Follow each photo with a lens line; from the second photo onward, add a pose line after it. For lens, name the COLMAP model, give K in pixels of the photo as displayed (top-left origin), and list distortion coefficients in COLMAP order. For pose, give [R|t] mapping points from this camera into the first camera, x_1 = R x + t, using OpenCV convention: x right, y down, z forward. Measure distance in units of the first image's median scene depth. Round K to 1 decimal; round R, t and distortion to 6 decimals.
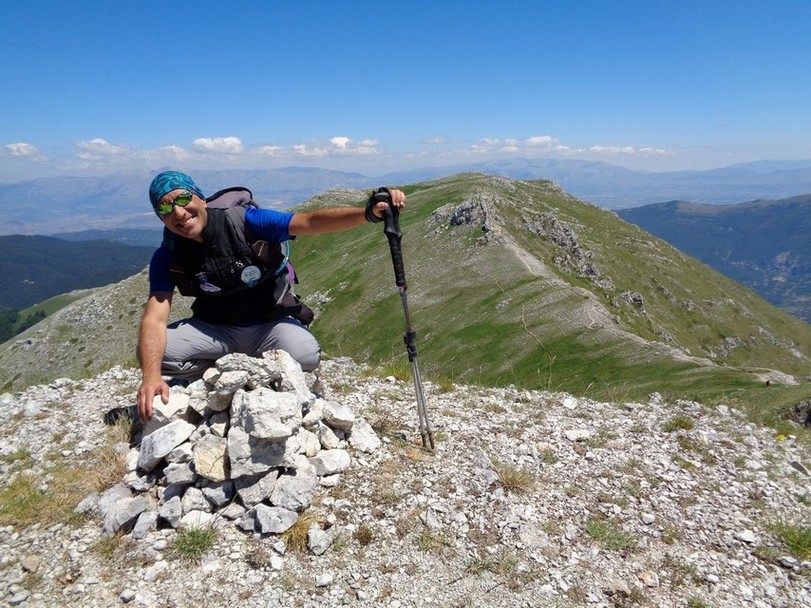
lens RADIAL K [[608.8, 0, 405.9], [0, 608.8, 304.7], [0, 0, 1]] dist [0.007560, 0.000066]
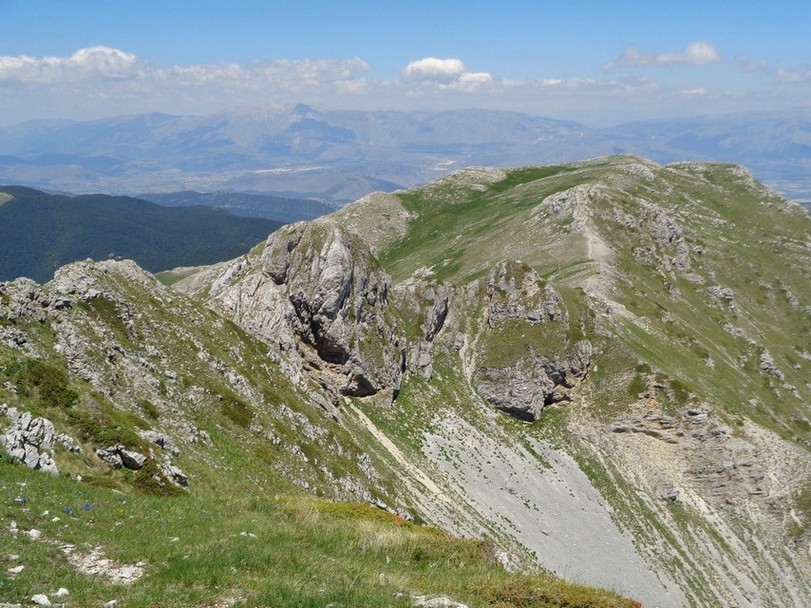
lens RADIAL K [[1199.0, 0, 405.4], [0, 1199.0, 303.9], [0, 0, 1]] dist [0.003087, 0.000000]
pose [[0.964472, 0.071675, -0.254276, 0.258699], [-0.081908, 0.996192, -0.029874, 0.077709], [0.251166, 0.049640, 0.966670, -0.757793]]
